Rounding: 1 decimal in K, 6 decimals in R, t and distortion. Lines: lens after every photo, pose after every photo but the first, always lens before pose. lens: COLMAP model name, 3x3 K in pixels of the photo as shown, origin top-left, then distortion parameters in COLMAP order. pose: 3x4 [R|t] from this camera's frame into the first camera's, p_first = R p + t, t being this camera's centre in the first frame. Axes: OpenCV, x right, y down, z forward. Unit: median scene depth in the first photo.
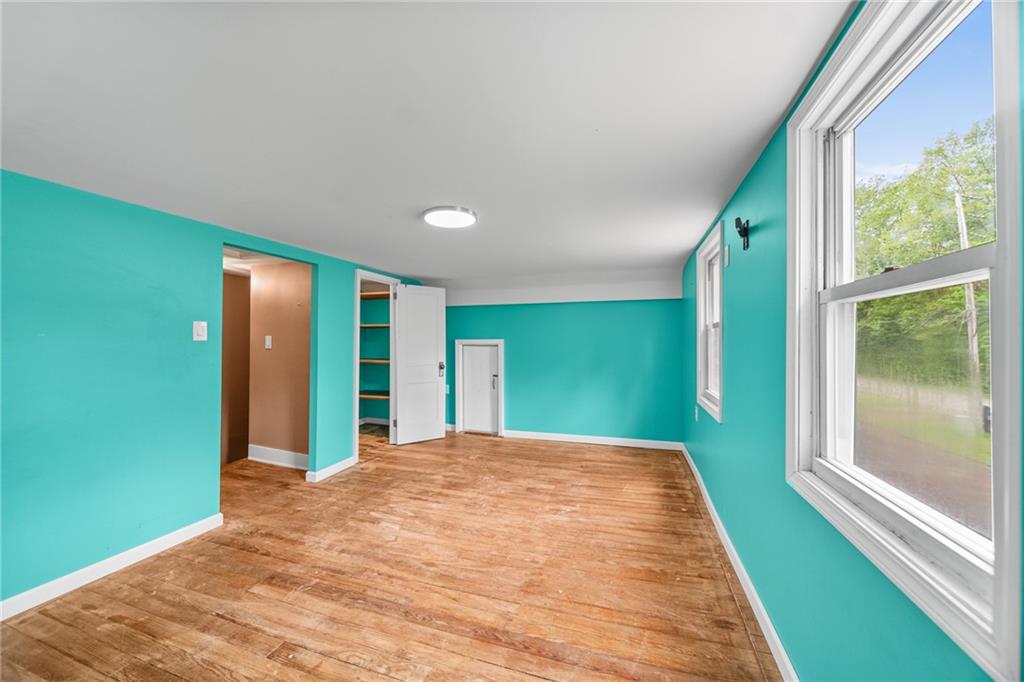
lens RADIAL K [[364.4, 0, 513.8], [0, 364.4, 335.8], [0, 0, 1]] dist [-0.000980, -0.000219]
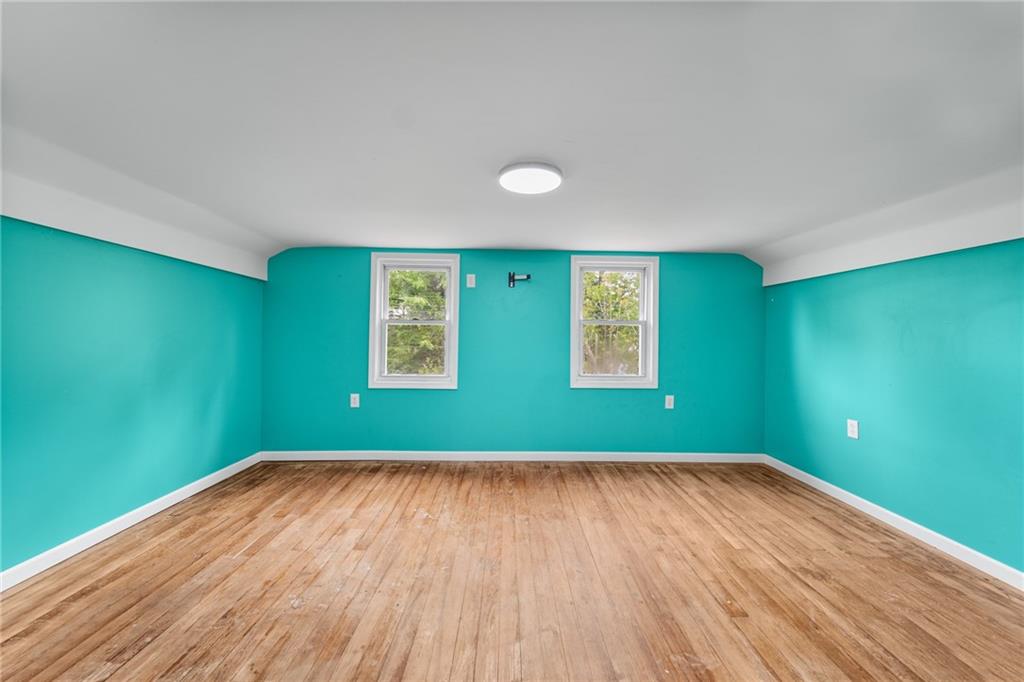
lens RADIAL K [[364.4, 0, 513.8], [0, 364.4, 335.8], [0, 0, 1]] dist [-0.000980, -0.000219]
pose [[-0.345650, 0.009405, 0.938316, -0.769831], [-0.030425, 0.999312, -0.021225, 0.036386], [-0.937870, -0.035885, -0.345126, 1.082603]]
